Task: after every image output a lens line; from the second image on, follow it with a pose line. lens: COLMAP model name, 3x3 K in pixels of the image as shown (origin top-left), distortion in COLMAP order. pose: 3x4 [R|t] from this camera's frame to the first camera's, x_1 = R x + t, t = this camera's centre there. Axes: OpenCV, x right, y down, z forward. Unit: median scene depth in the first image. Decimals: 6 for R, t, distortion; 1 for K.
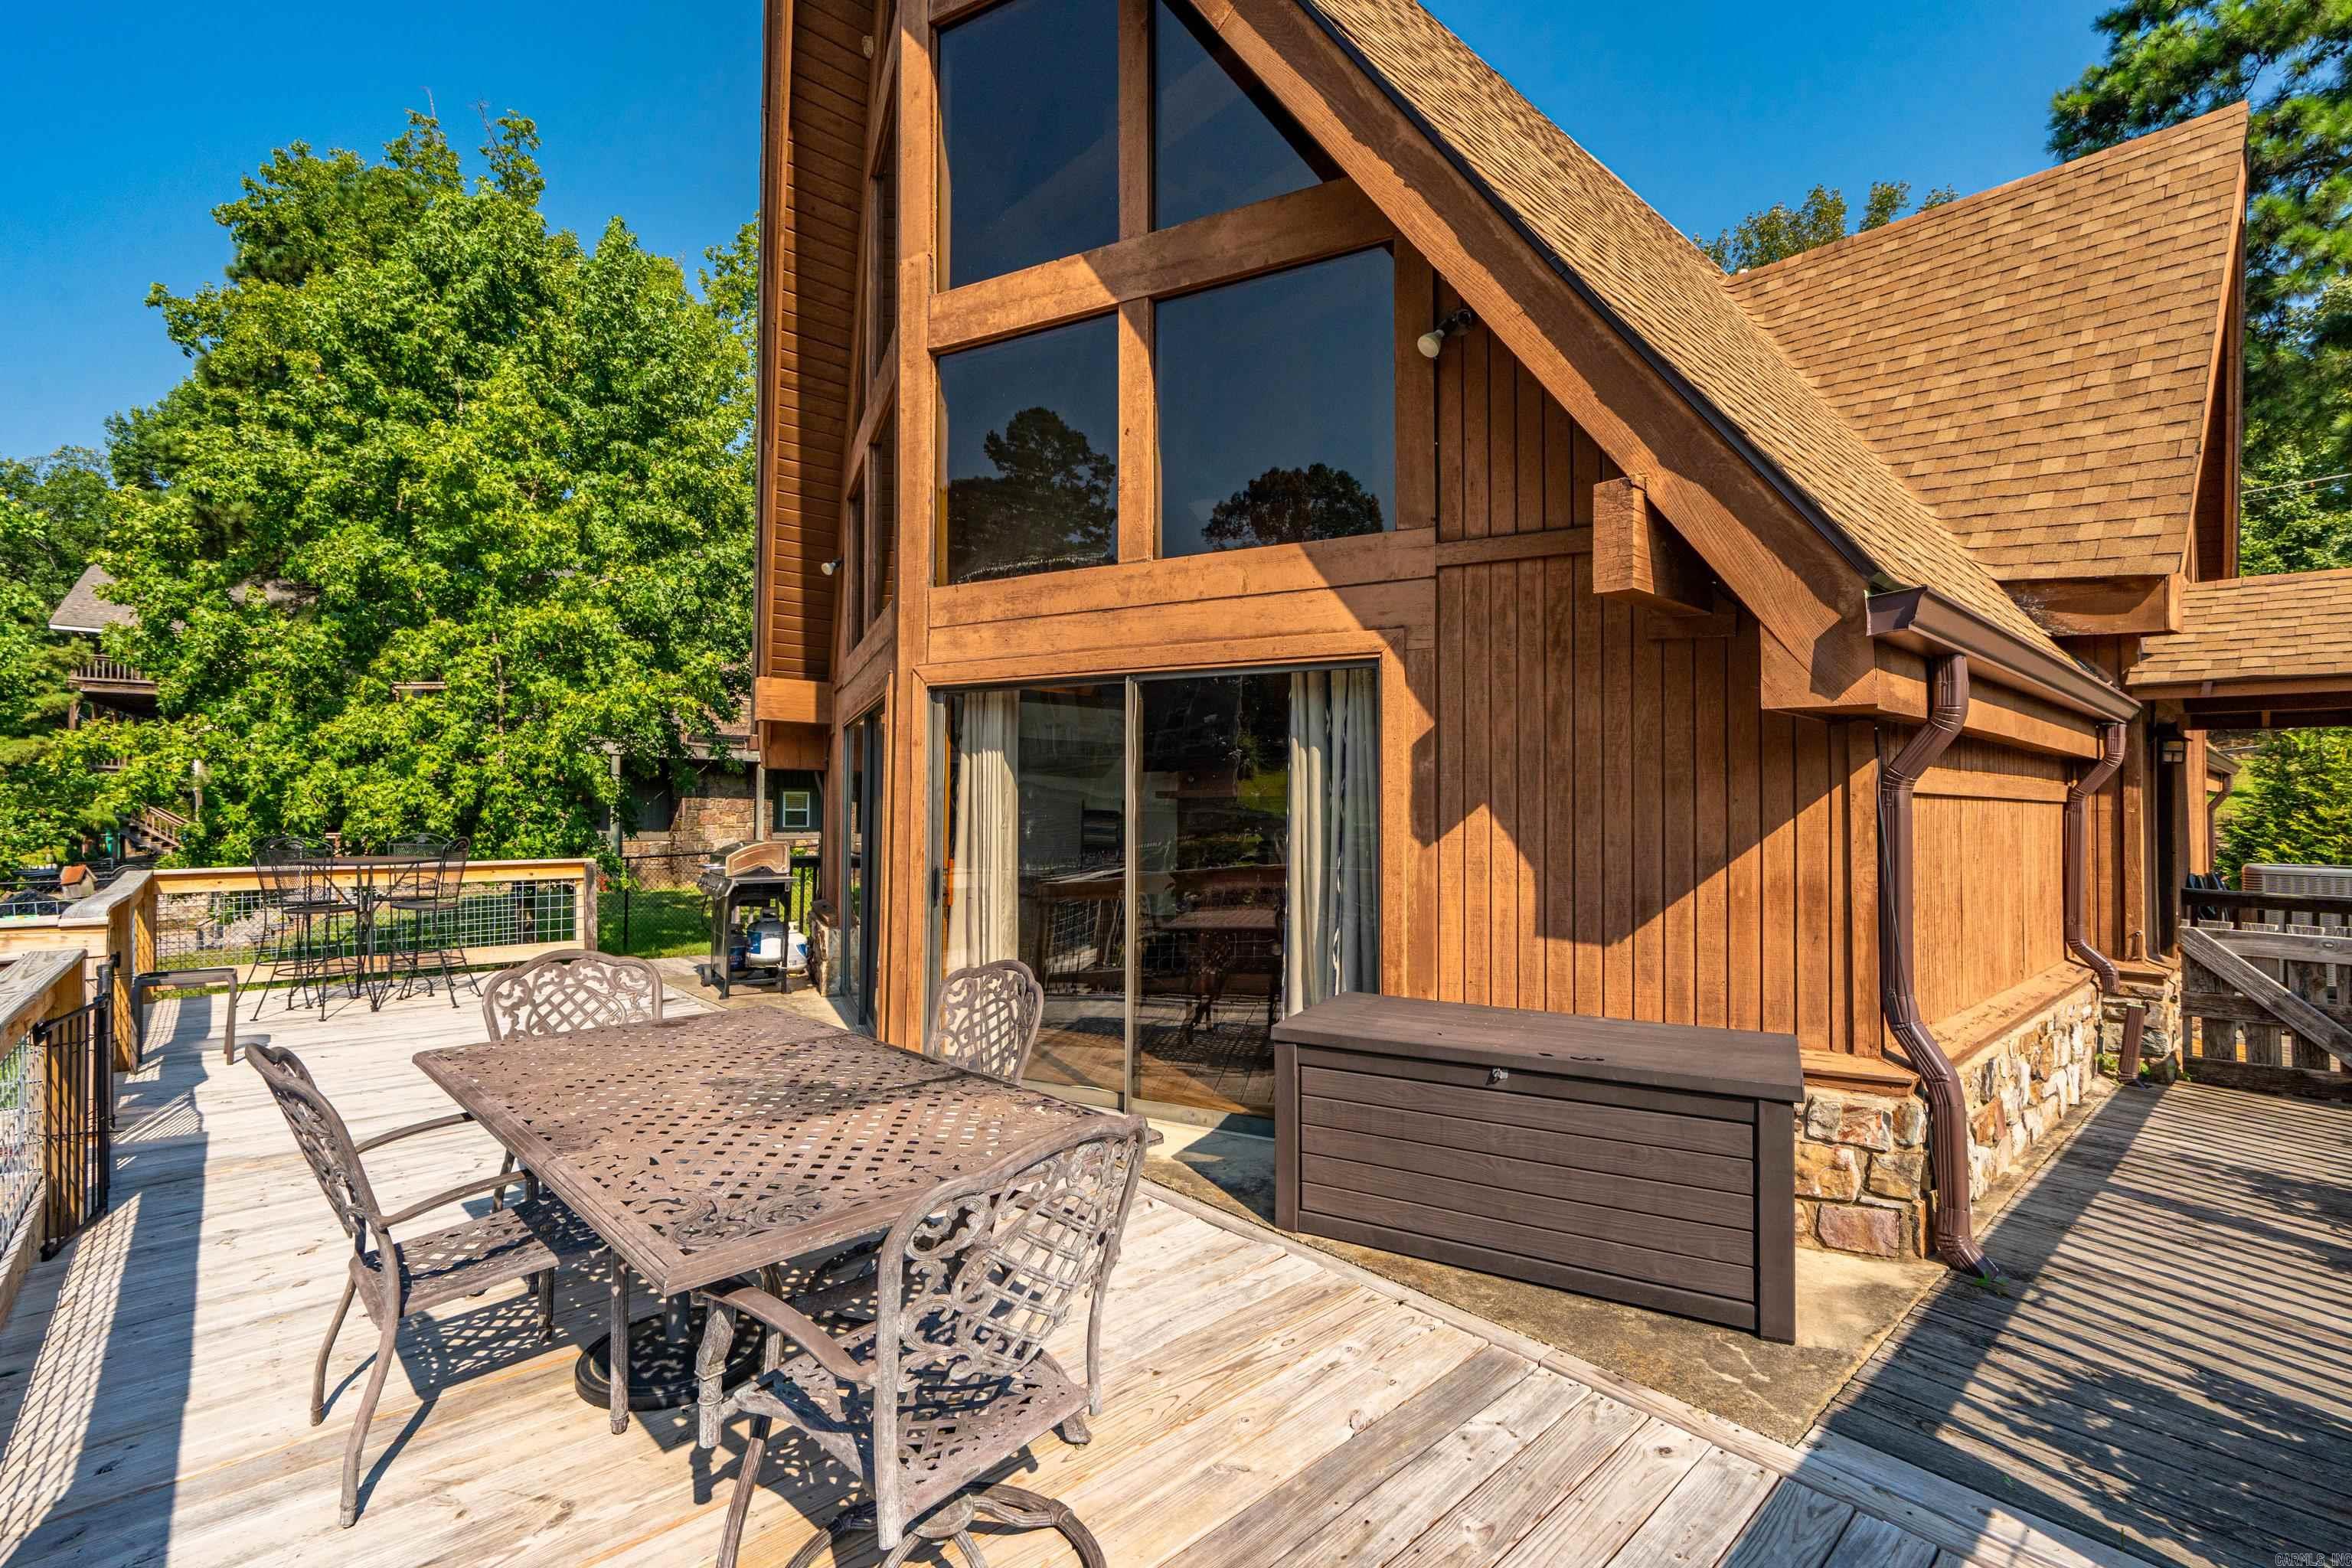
lens RADIAL K [[1061.4, 0, 1182.1], [0, 1061.4, 788.8], [0, 0, 1]] dist [0.007204, 0.000331]
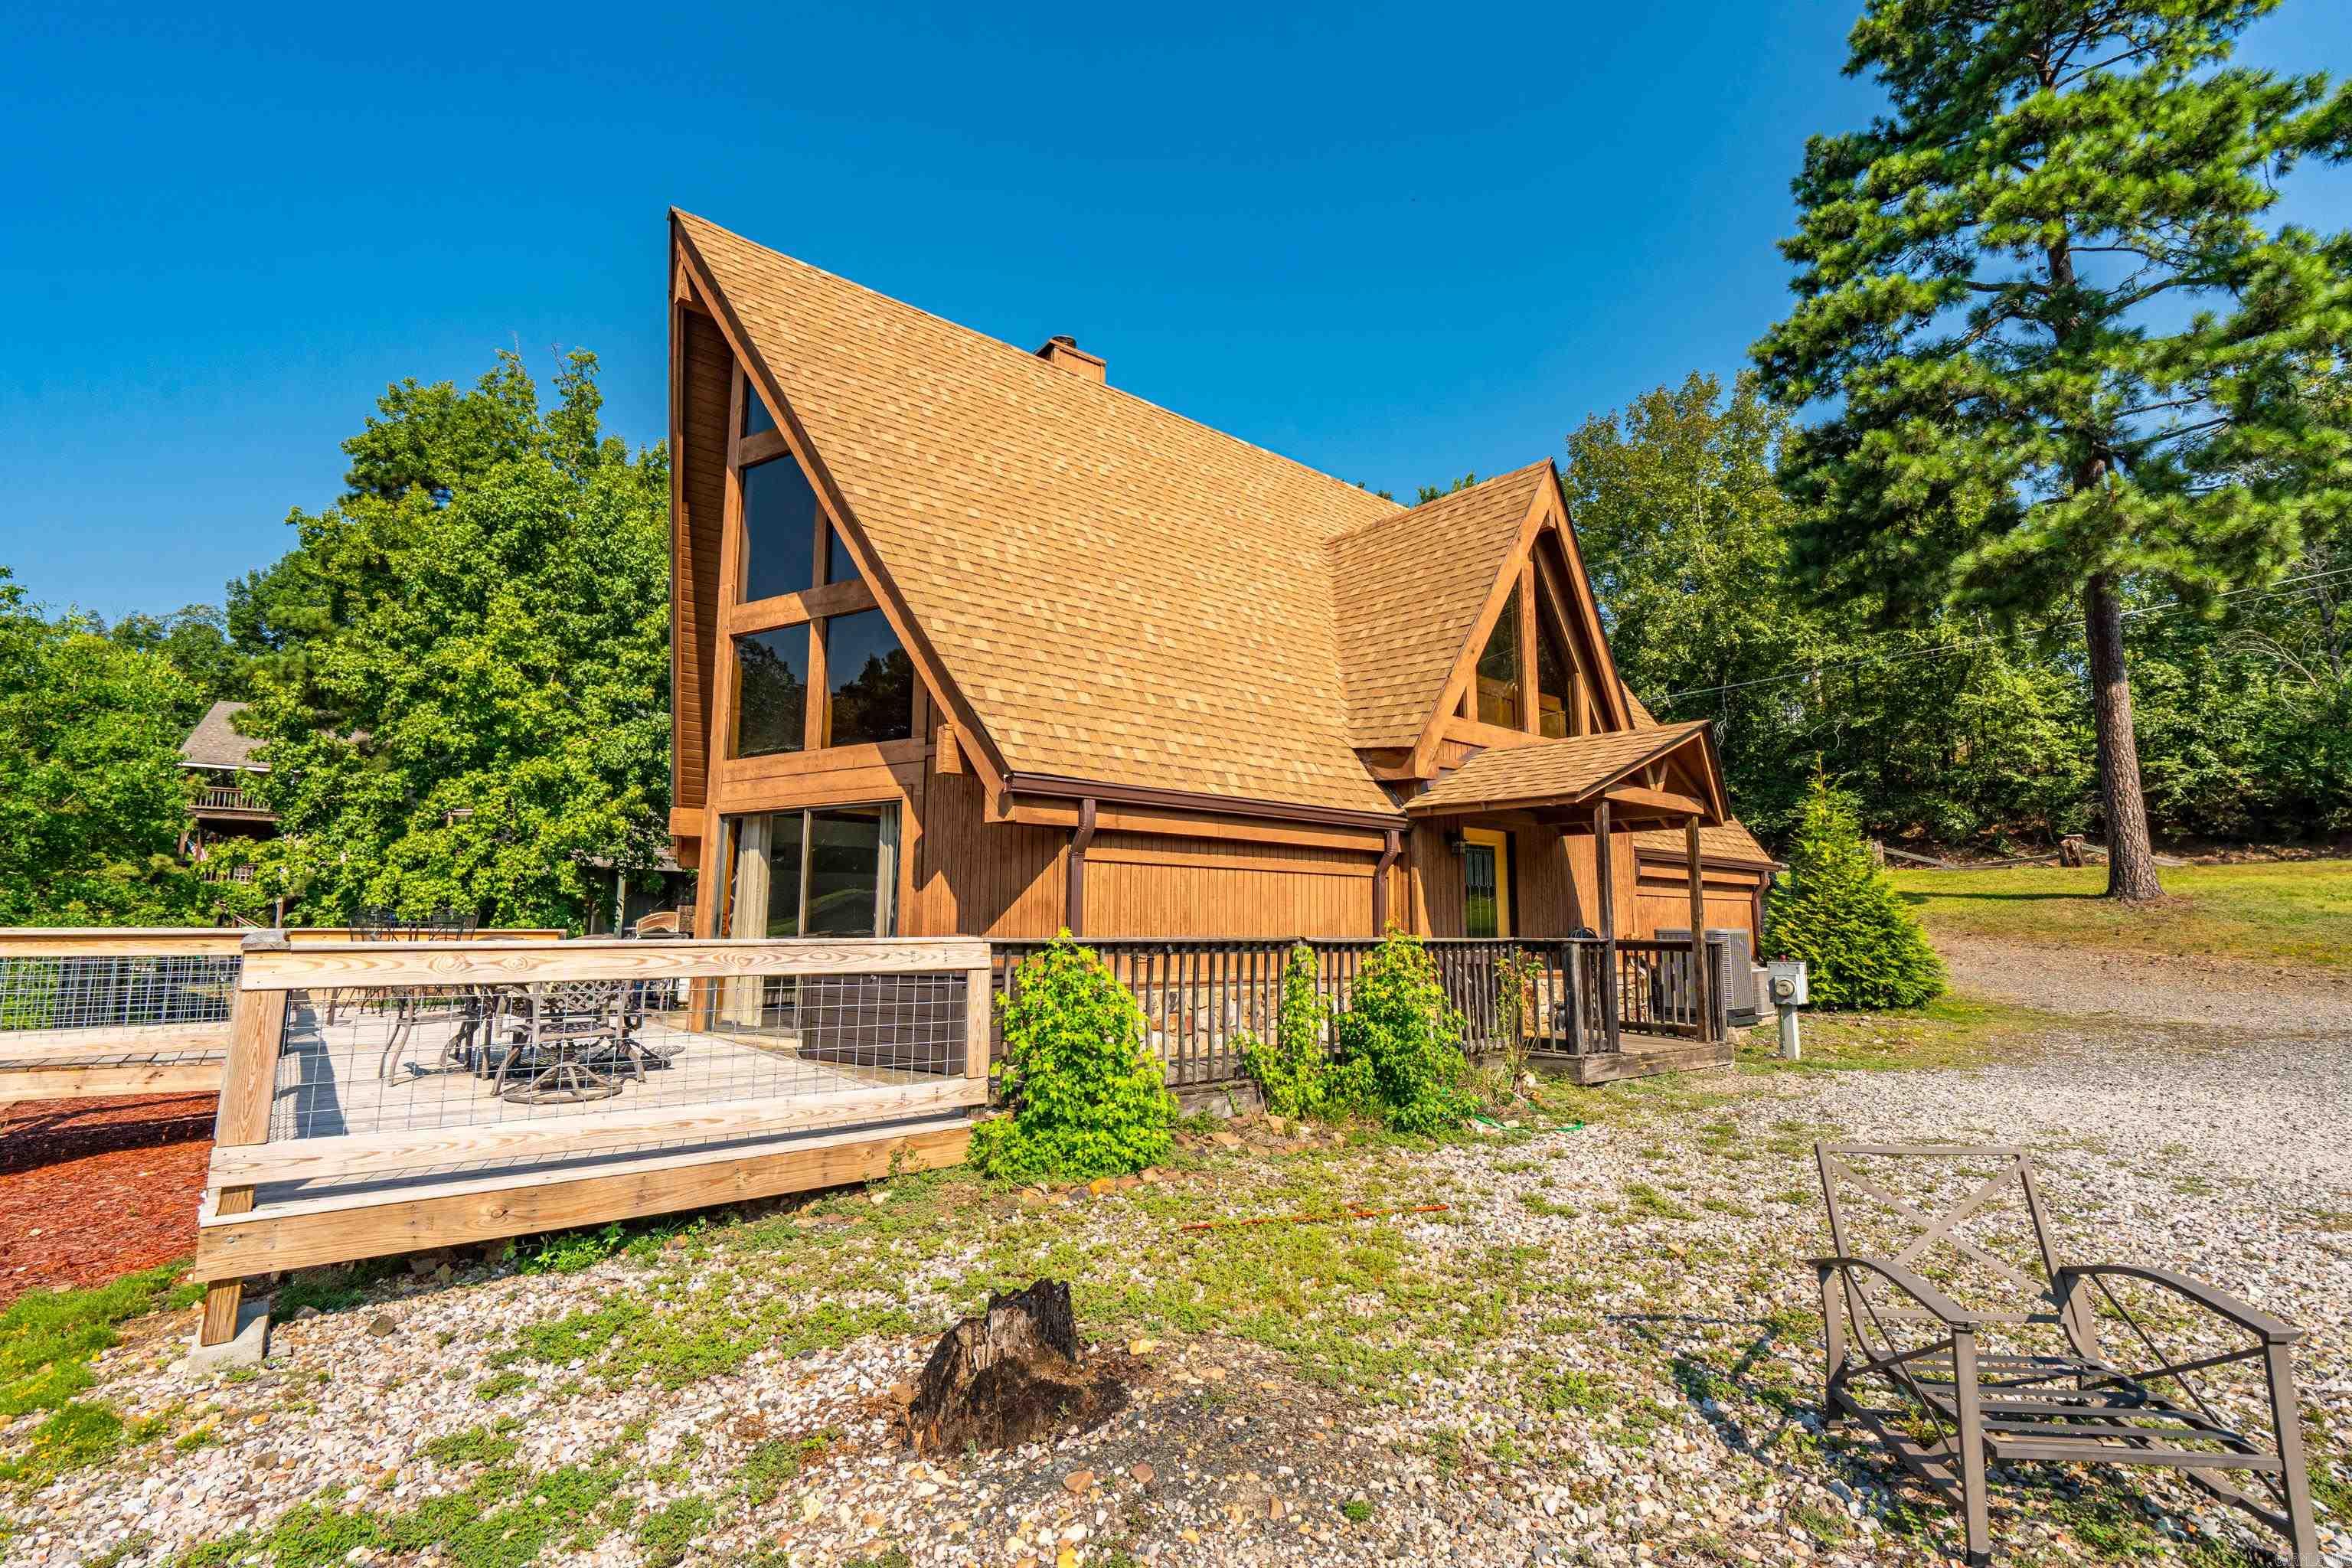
lens RADIAL K [[1061.4, 0, 1172.4], [0, 1061.4, 781.1], [0, 0, 1]] dist [0.007204, 0.000331]
pose [[0.999108, -0.007974, -0.041479, 0.390181], [0.002895, 0.992639, -0.121073, 0.044390], [0.042139, 0.120845, 0.991777, -0.497784]]
